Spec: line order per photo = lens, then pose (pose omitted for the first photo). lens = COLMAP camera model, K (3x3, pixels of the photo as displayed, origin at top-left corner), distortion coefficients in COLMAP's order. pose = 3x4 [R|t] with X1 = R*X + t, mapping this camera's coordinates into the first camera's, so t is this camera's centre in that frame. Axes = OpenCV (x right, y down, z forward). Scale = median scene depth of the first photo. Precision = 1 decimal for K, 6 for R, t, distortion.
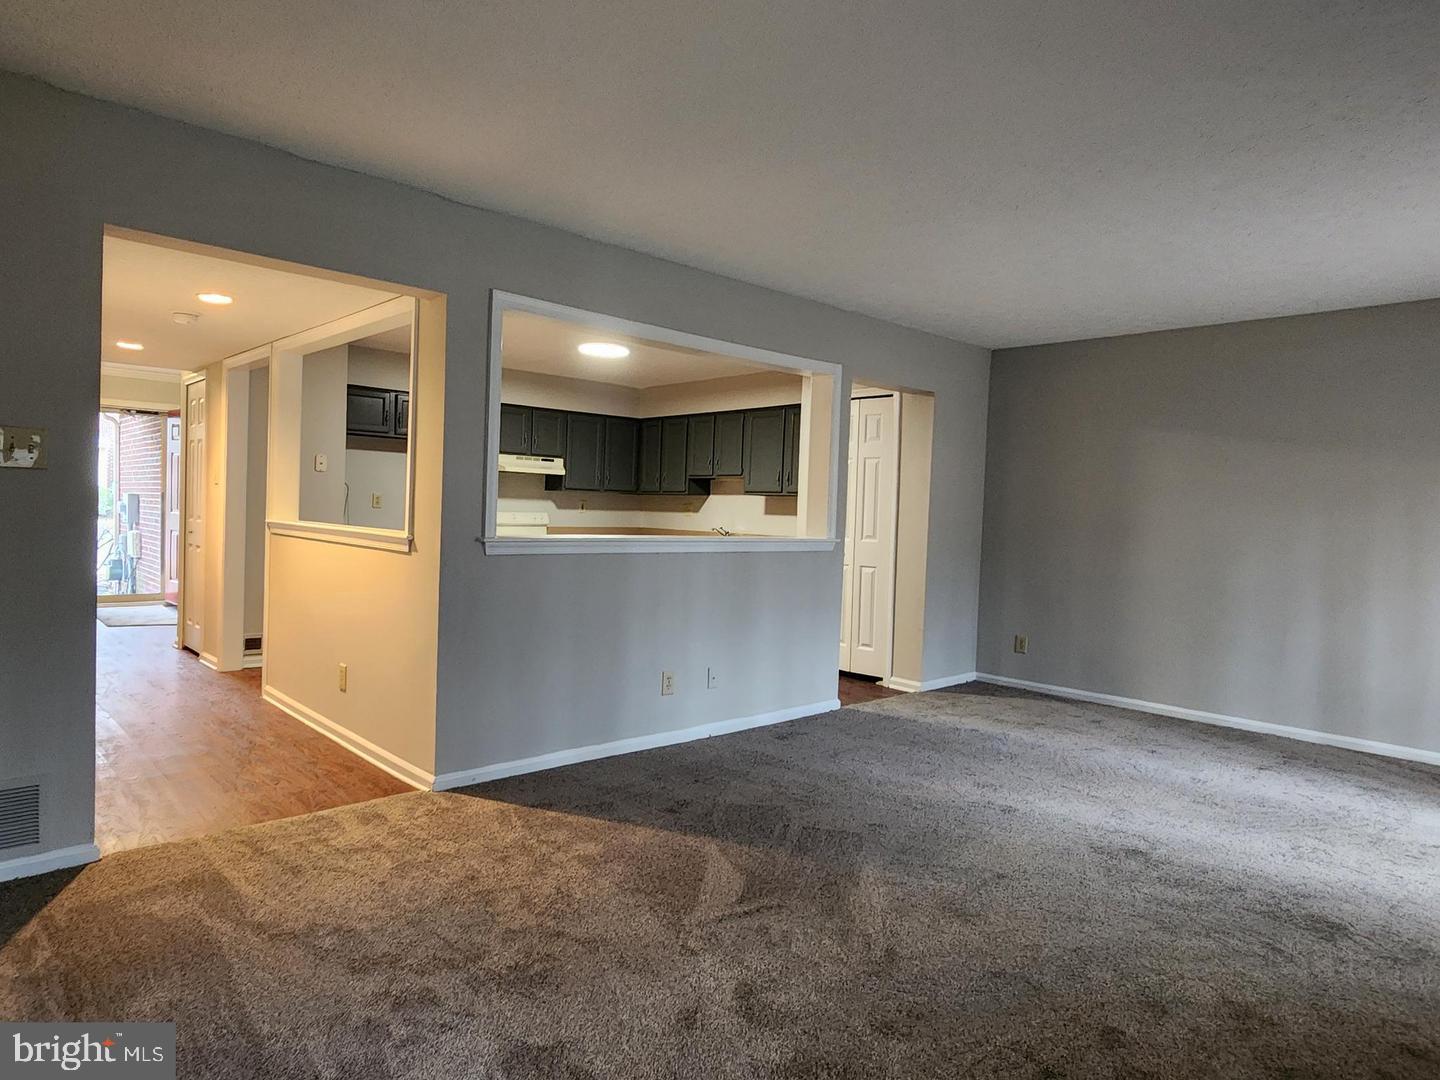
lens RADIAL K [[880.5, 0, 691.4], [0, 880.5, 546.8], [0, 0, 1]] dist [-0.001572, 0.002603]
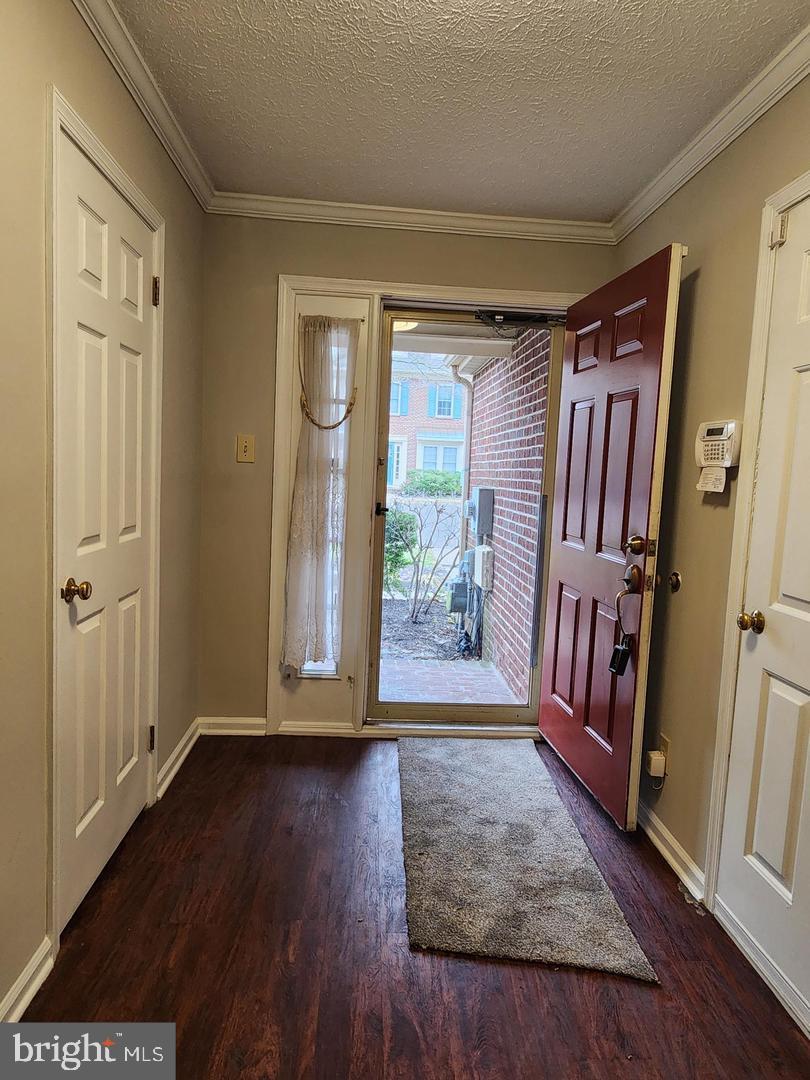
lens RADIAL K [[660.4, 0, 404.7], [0, 660.4, 541.1], [0, 0, 1]] dist [-0.001572, 0.002603]
pose [[0.780704, 0.065005, -0.621511, -0.483611], [-0.041159, 0.997764, 0.052657, -0.057288], [0.623544, -0.015529, 0.781634, 0.748480]]
